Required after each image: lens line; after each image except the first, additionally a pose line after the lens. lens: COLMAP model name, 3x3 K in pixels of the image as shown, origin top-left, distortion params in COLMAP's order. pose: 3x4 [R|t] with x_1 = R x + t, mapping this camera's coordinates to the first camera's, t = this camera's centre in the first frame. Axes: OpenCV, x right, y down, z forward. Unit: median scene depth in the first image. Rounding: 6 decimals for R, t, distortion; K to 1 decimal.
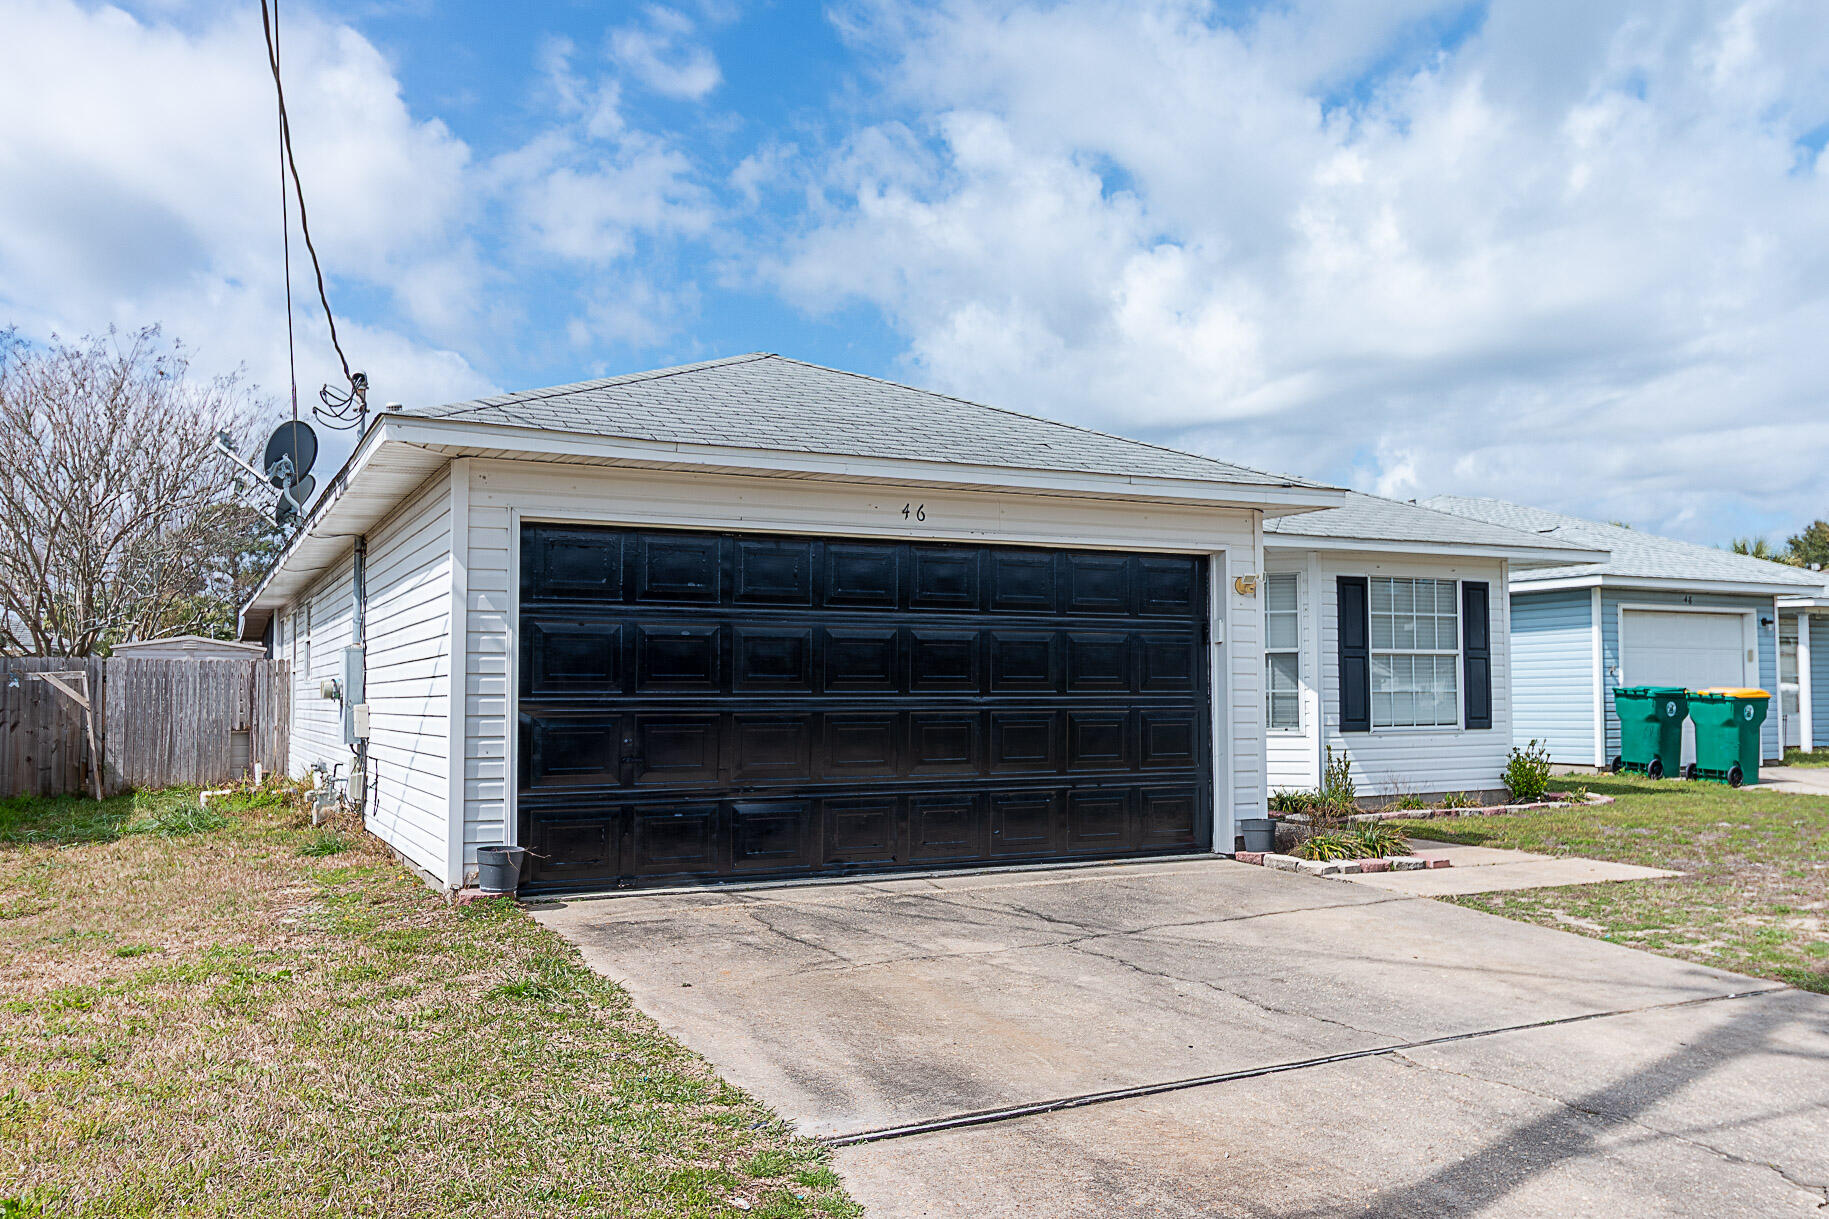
lens RADIAL K [[1514.7, 0, 915.5], [0, 1514.7, 679.7], [0, 0, 1]] dist [0.001534, -0.002664]
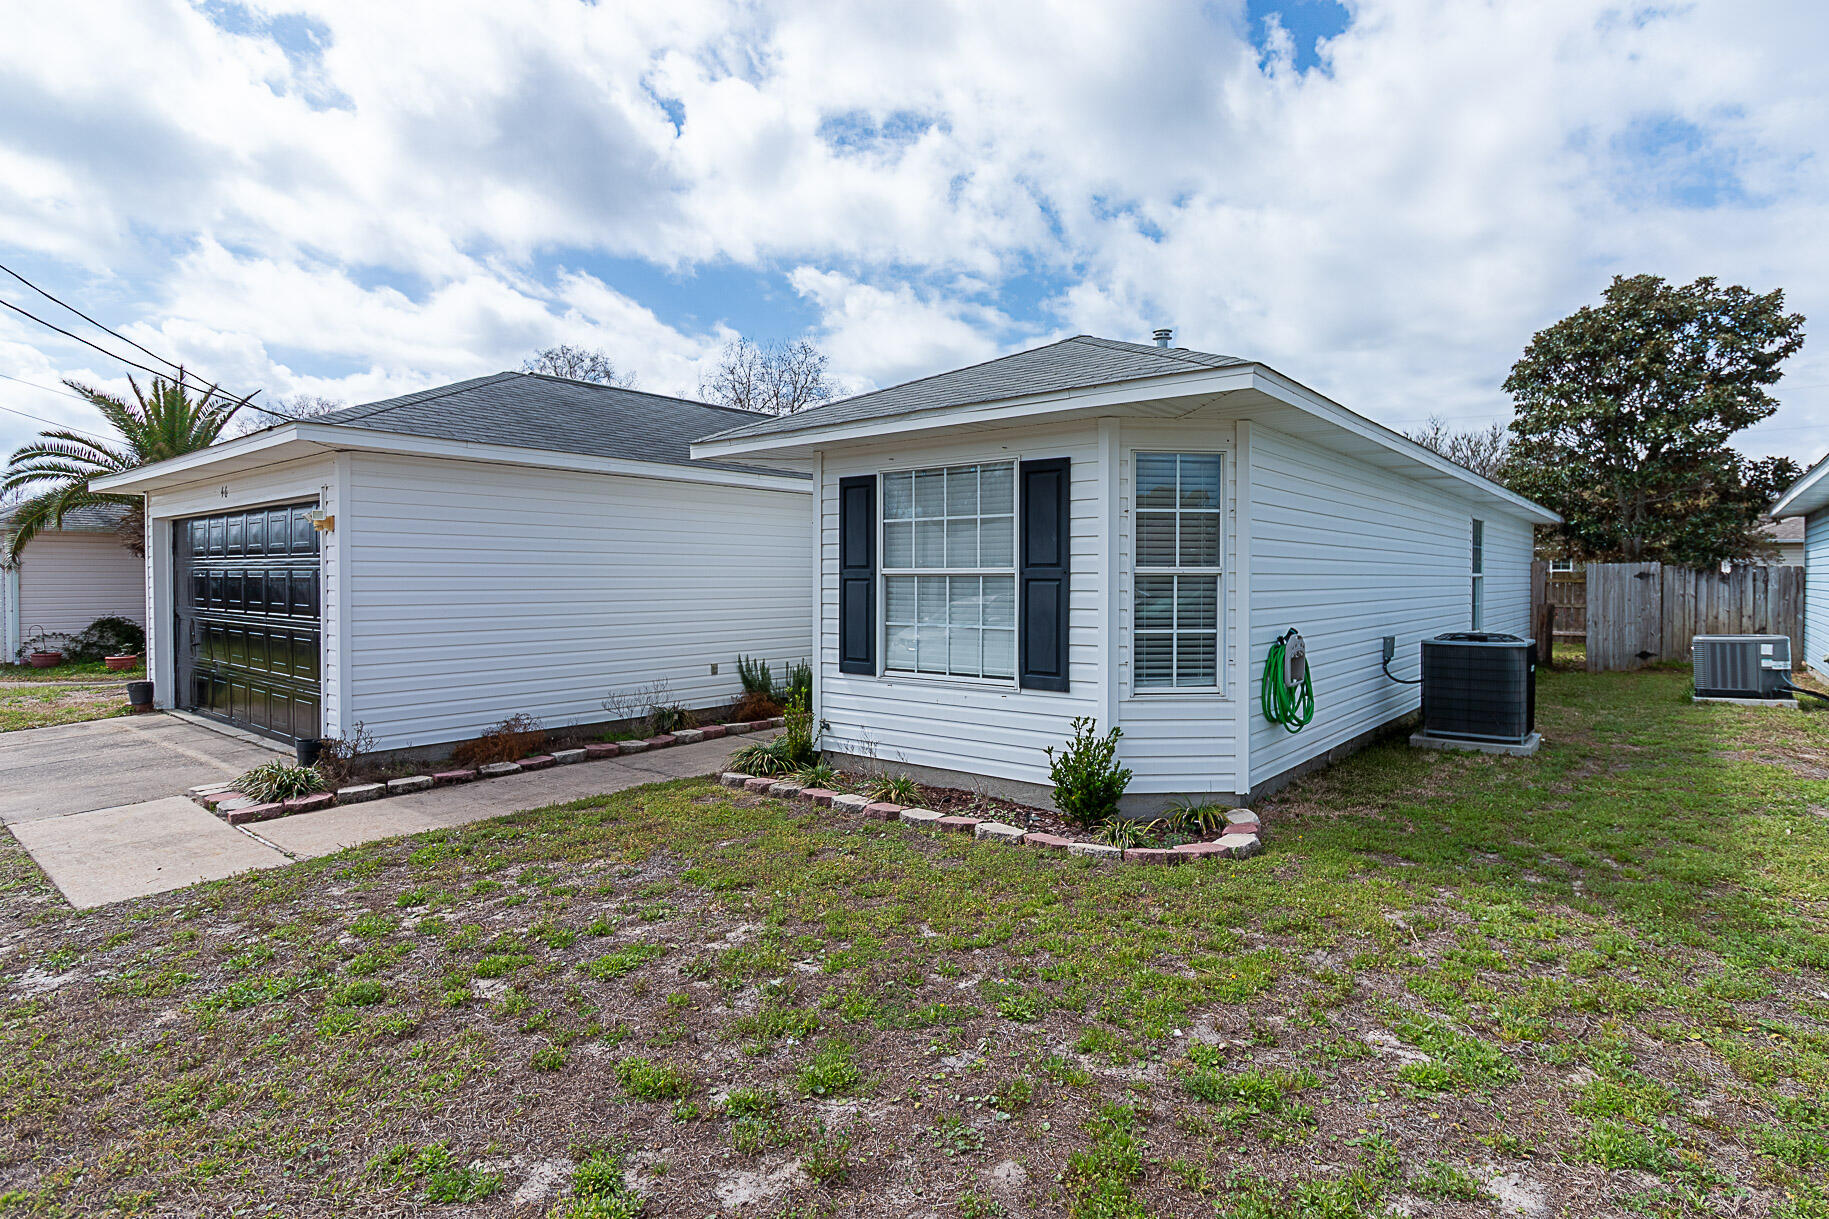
lens RADIAL K [[936.7, 0, 918.2], [0, 936.7, 584.4], [0, 0, 1]] dist [-0.001017, -0.000476]
pose [[0.416569, 0.011265, -0.909034, 0.738434], [0.008055, 0.999838, 0.016081, -0.019567], [0.909068, -0.014021, 0.416411, 0.820600]]
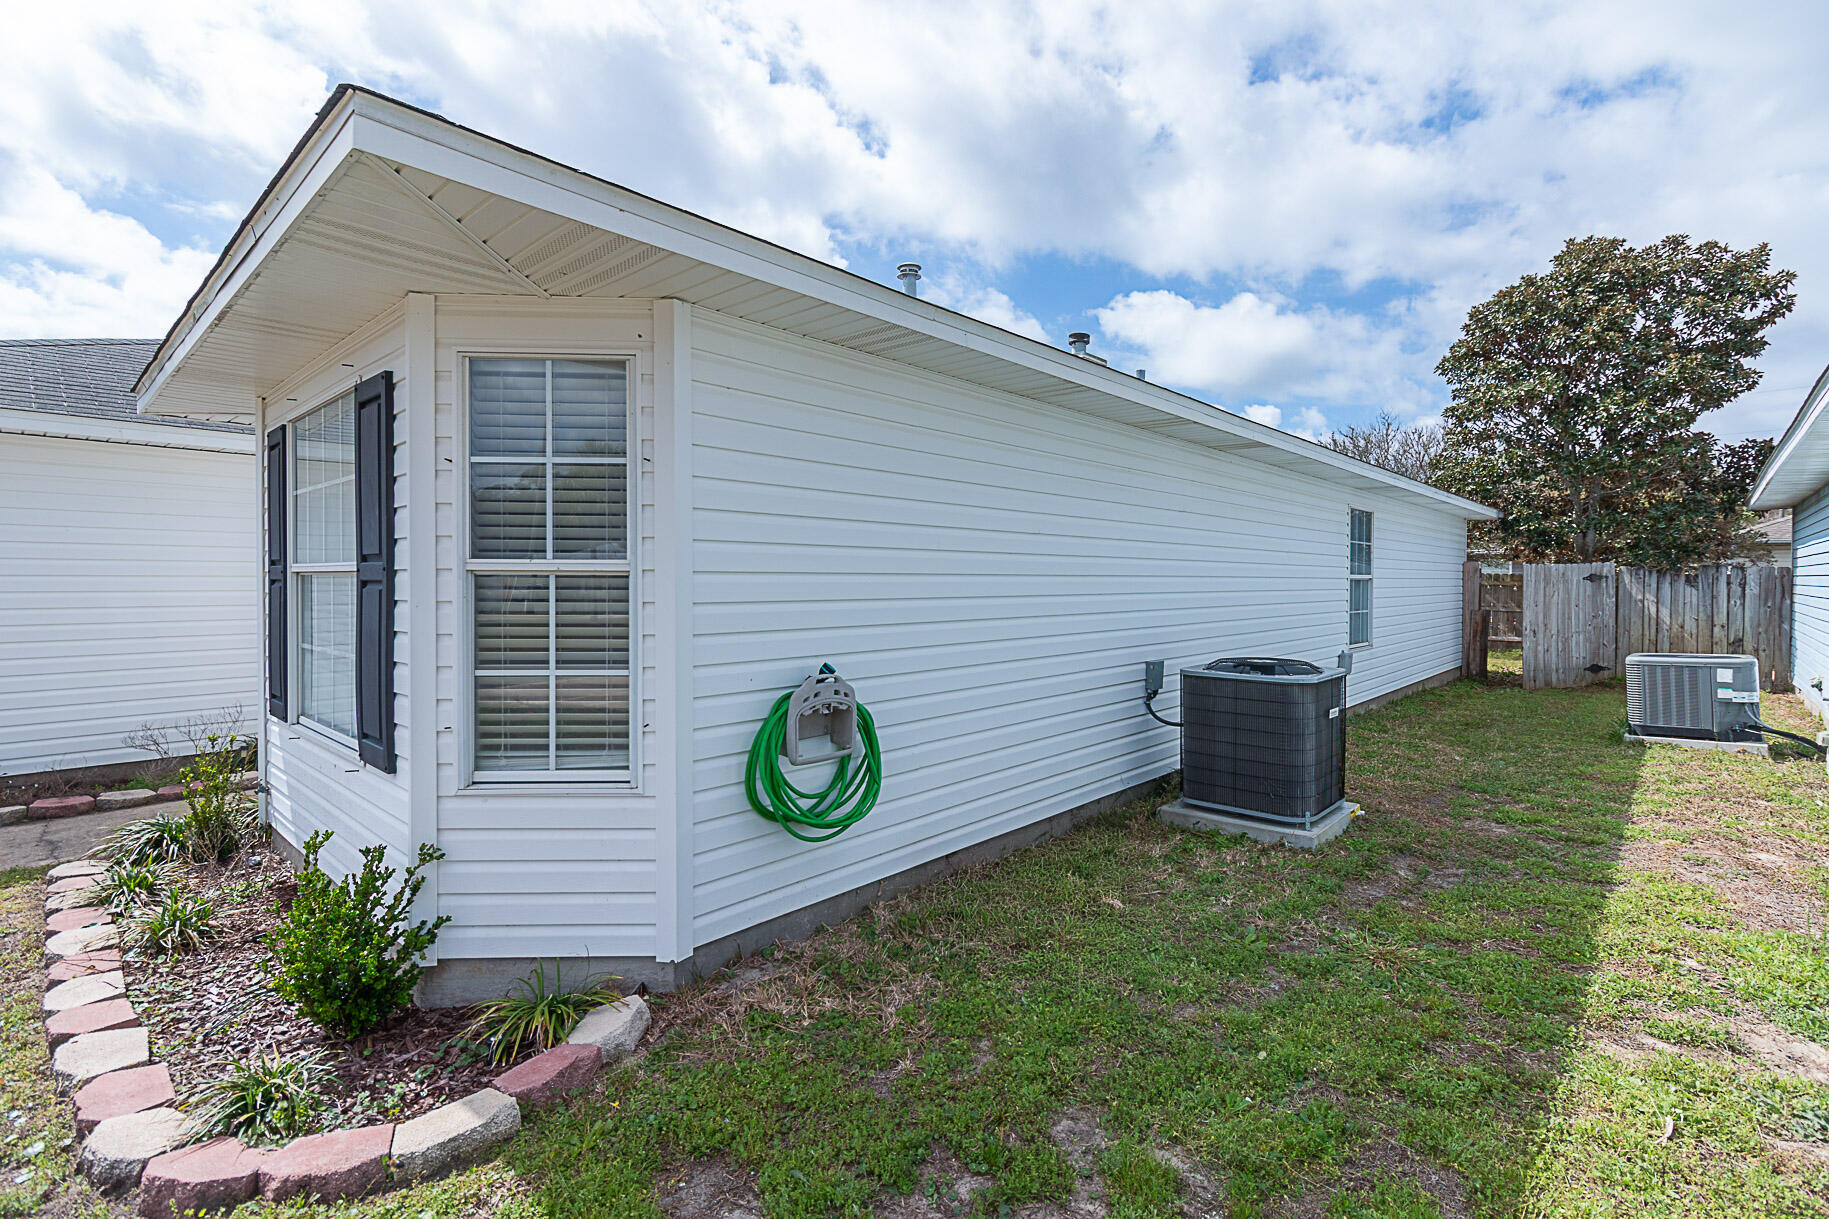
lens RADIAL K [[838.4, 0, 893.2], [0, 838.4, 590.1], [0, 0, 1]] dist [0.001324, -0.000256]
pose [[0.350934, 0.016828, -0.936249, 0.641918], [0.007539, 0.999755, 0.020795, -0.016130], [0.936370, -0.014356, 0.350722, 1.092880]]
